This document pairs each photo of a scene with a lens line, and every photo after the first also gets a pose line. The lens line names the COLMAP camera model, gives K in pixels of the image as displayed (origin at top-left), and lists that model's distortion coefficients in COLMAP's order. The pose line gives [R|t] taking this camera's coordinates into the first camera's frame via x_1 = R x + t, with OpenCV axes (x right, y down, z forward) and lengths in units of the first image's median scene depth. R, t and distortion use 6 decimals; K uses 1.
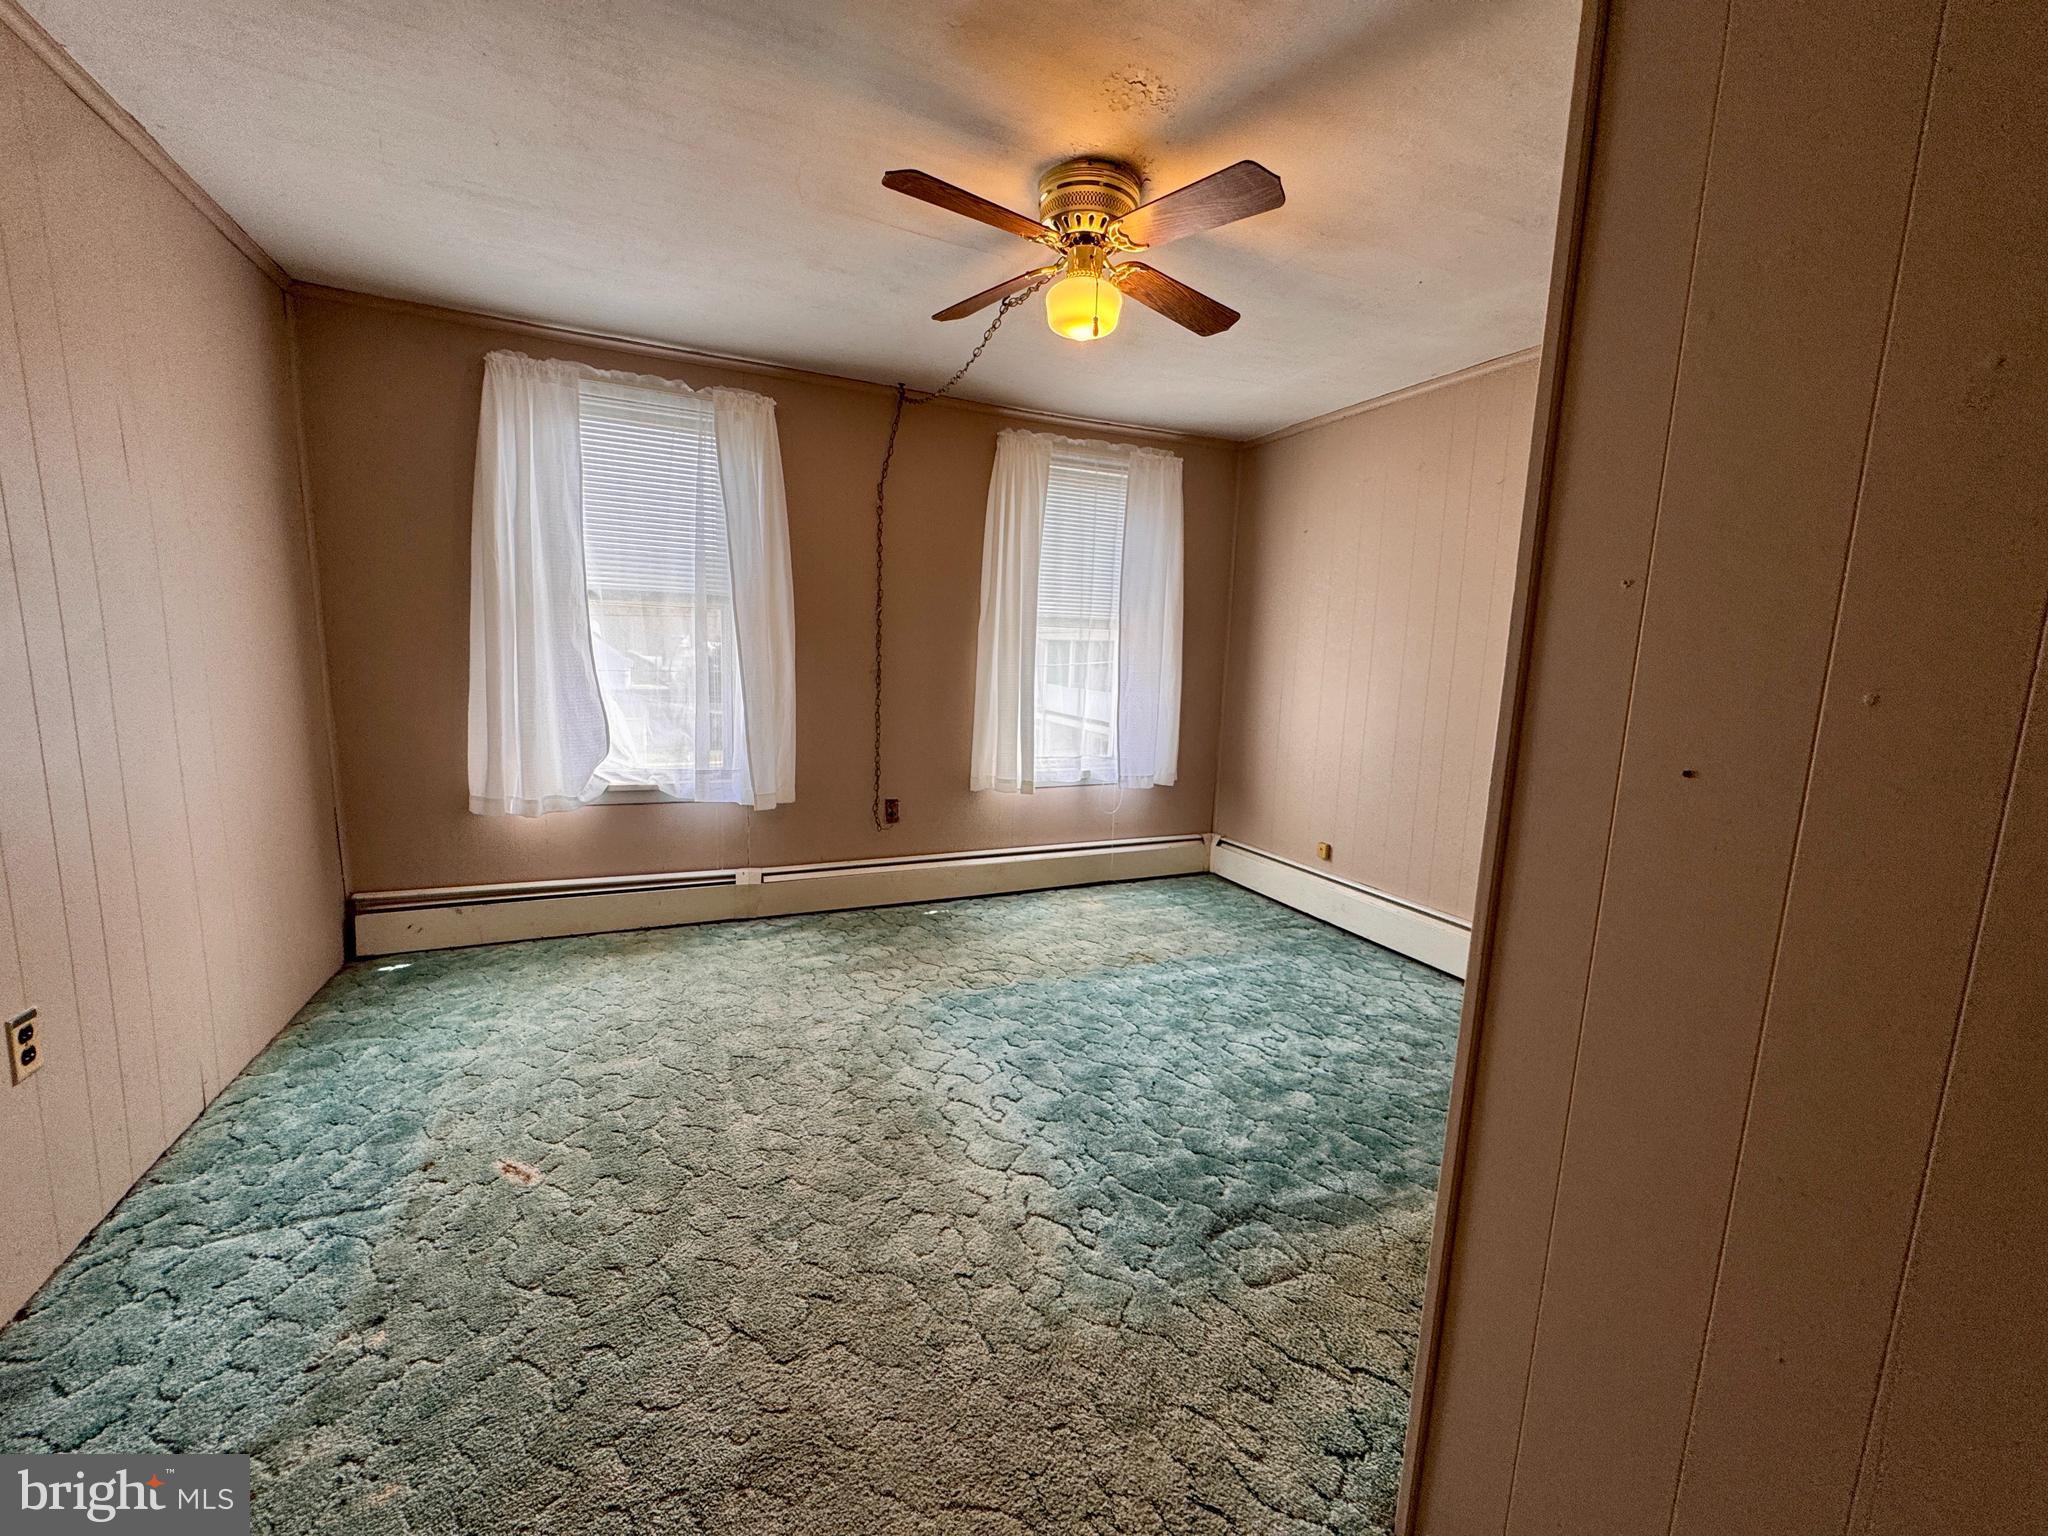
lens RADIAL K [[814.2, 0, 1020.6], [0, 814.2, 768.8], [0, 0, 1]] dist [-0.004838, 0.000713]
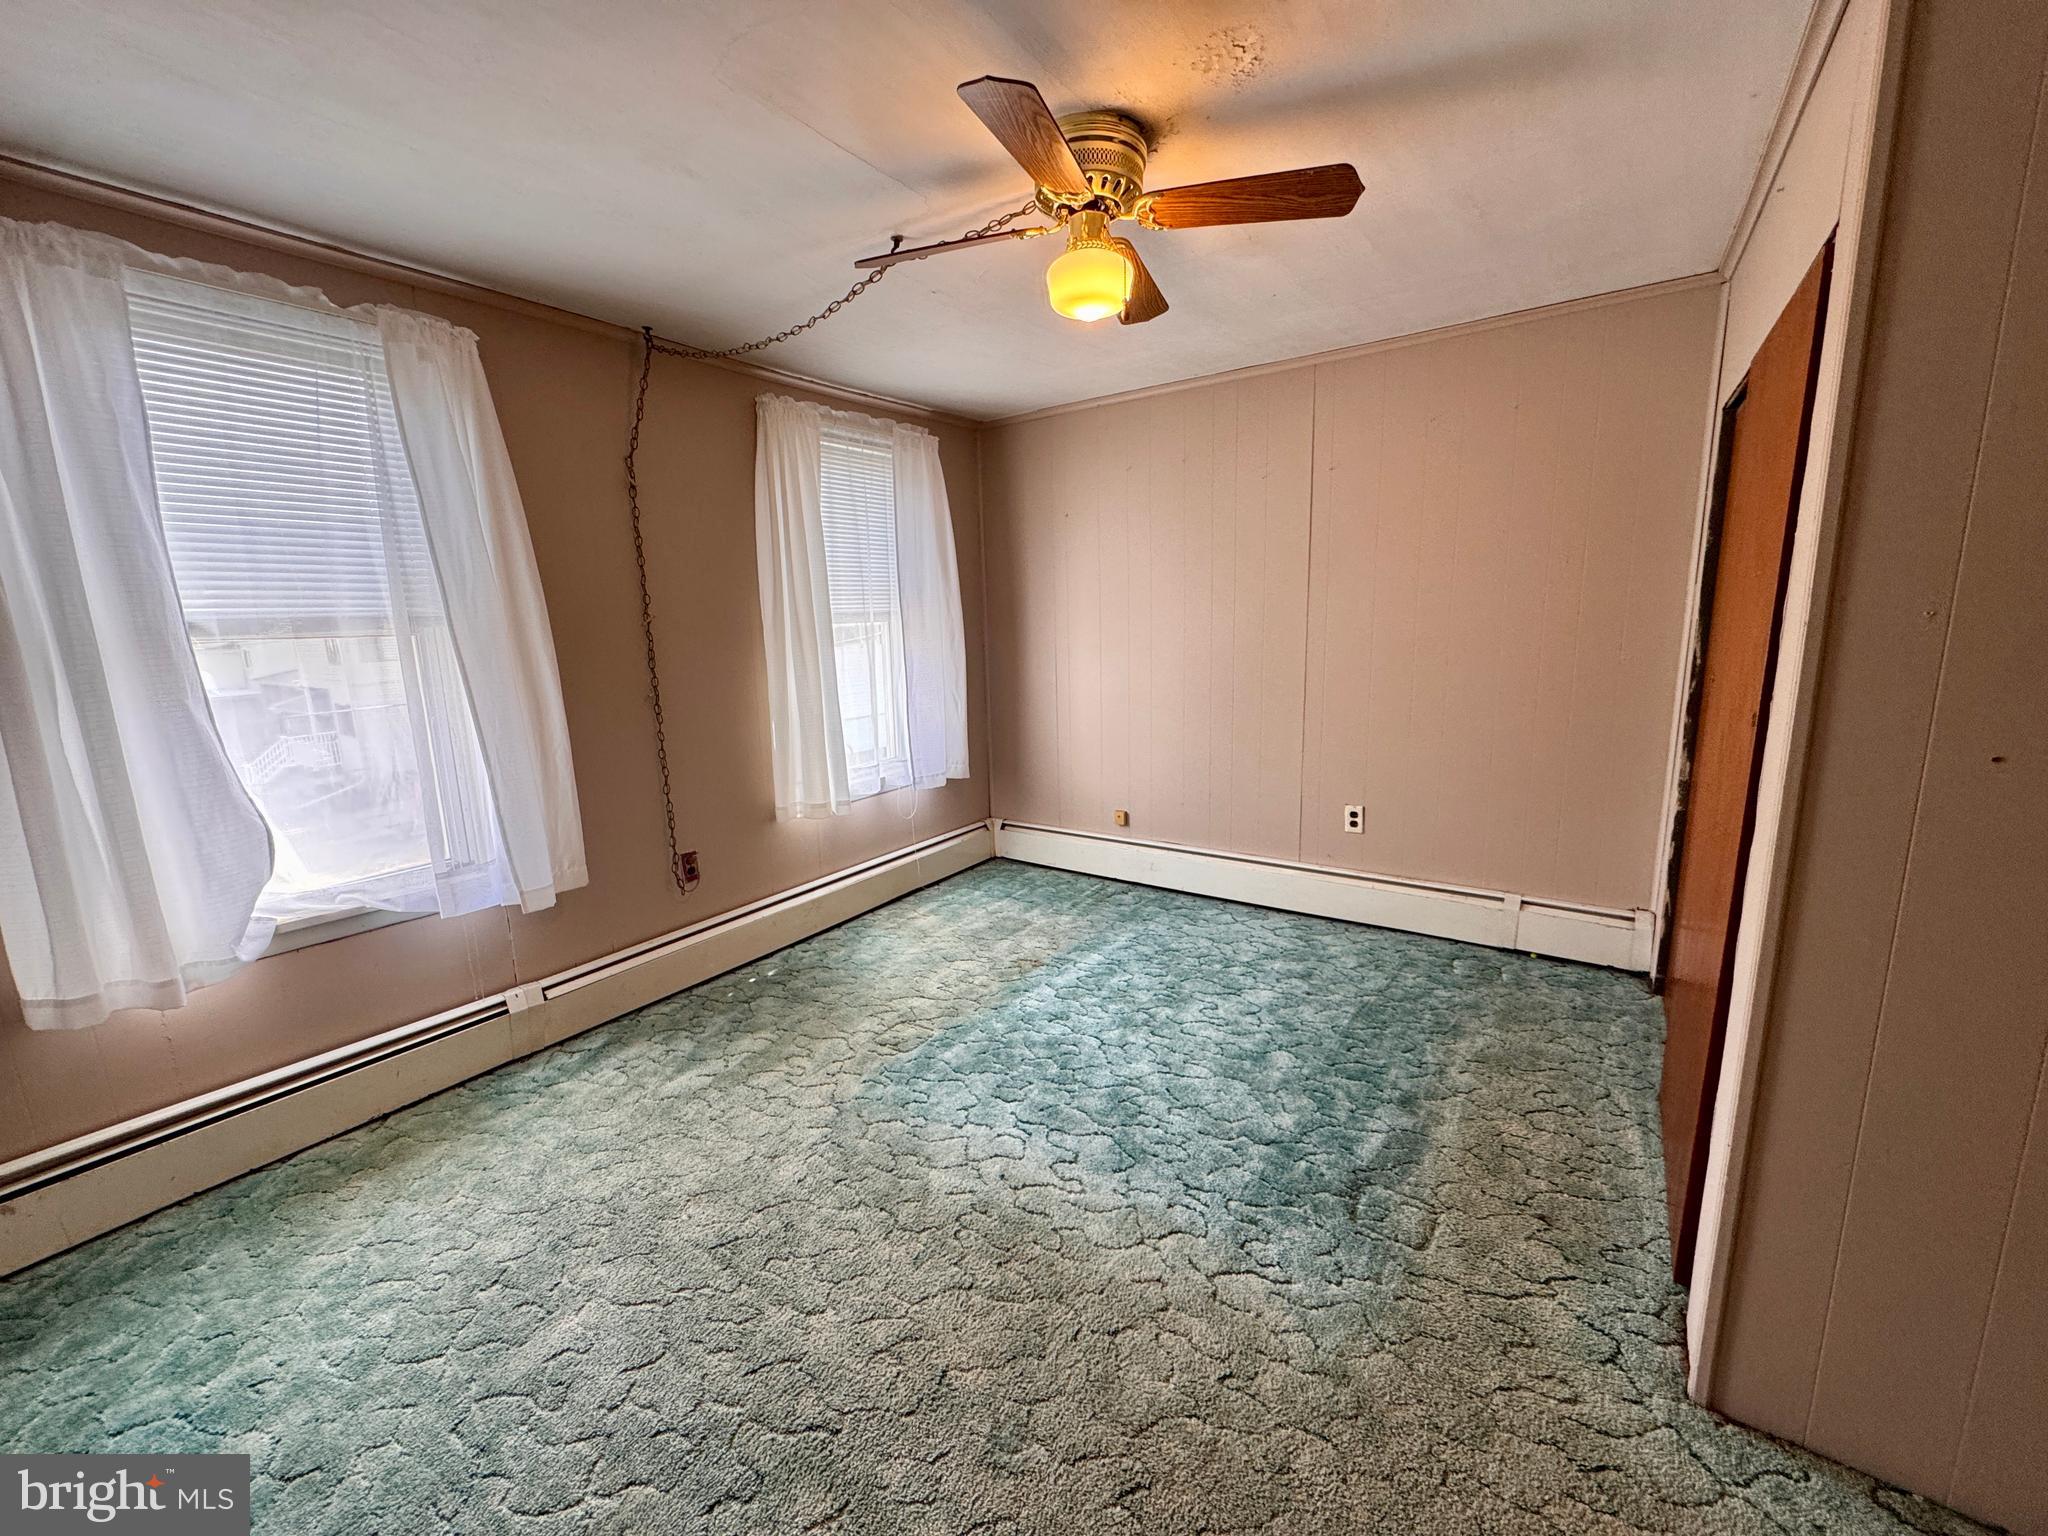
lens RADIAL K [[814.2, 0, 1019.9], [0, 814.2, 768.3], [0, 0, 1]] dist [-0.004838, 0.000713]
pose [[0.861035, -0.152000, 0.485298, -0.321983], [0.132545, 0.988380, 0.074404, -0.078169], [-0.490969, 0.000259, 0.871177, 0.171747]]
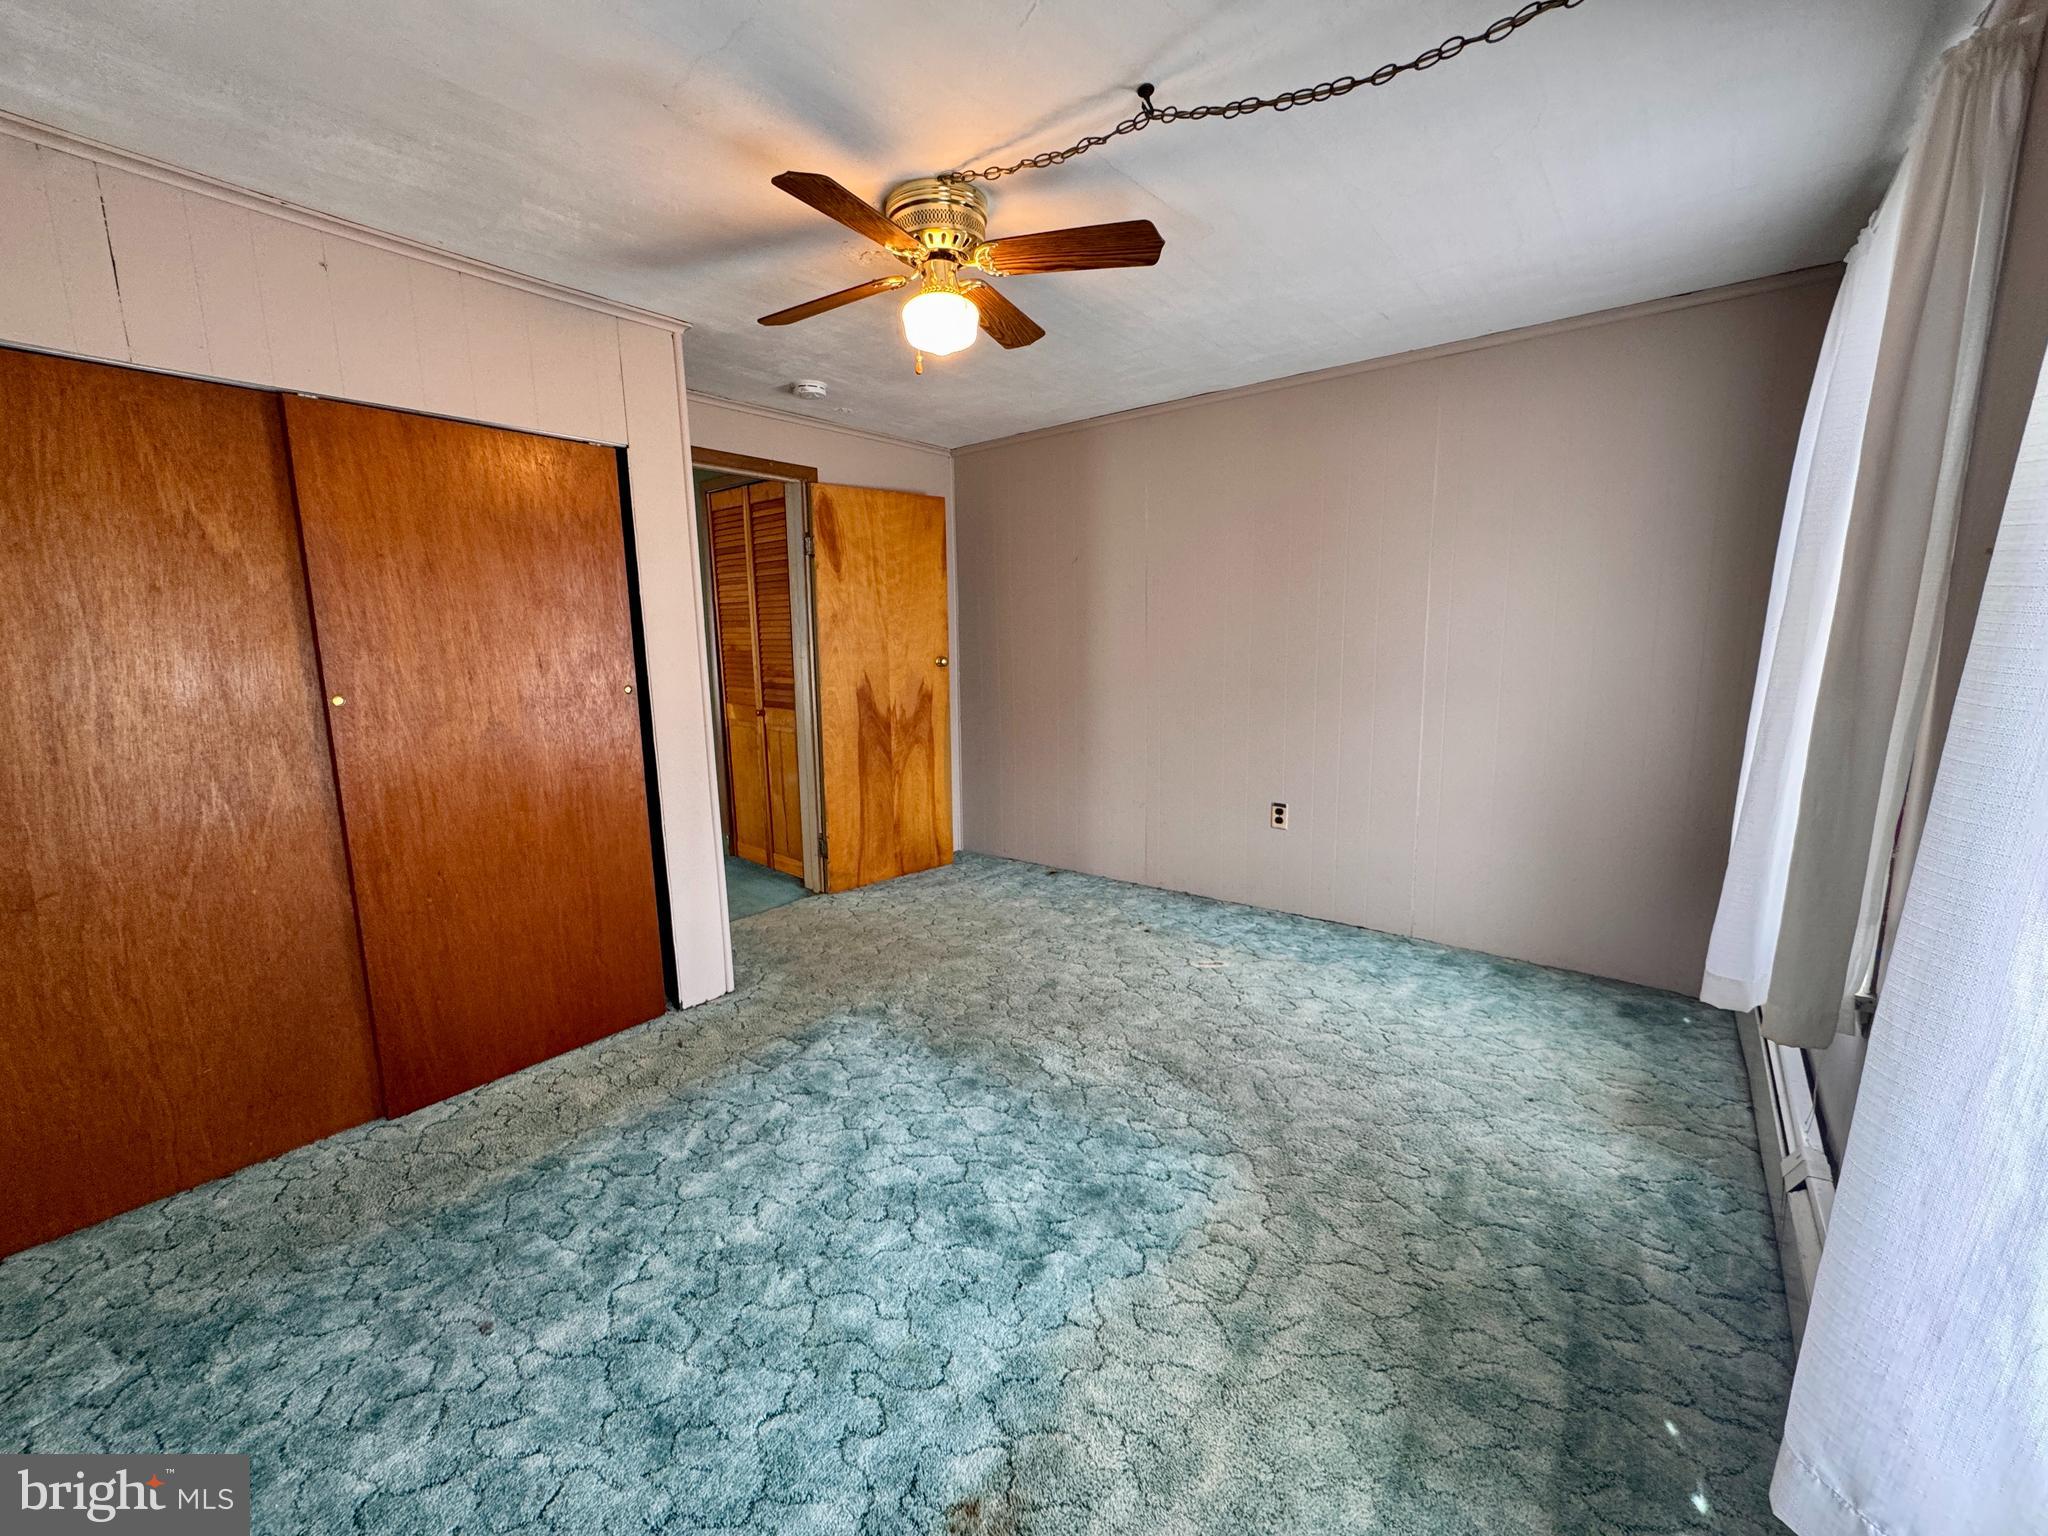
lens RADIAL K [[814.2, 0, 1018.1], [0, 814.2, 770.0], [0, 0, 1]] dist [-0.004838, 0.000713]
pose [[-0.891911, 0.053322, -0.449056, 0.305279], [-0.083794, 0.956339, 0.279989, -0.211833], [0.444379, 0.287354, -0.848502, 1.324977]]
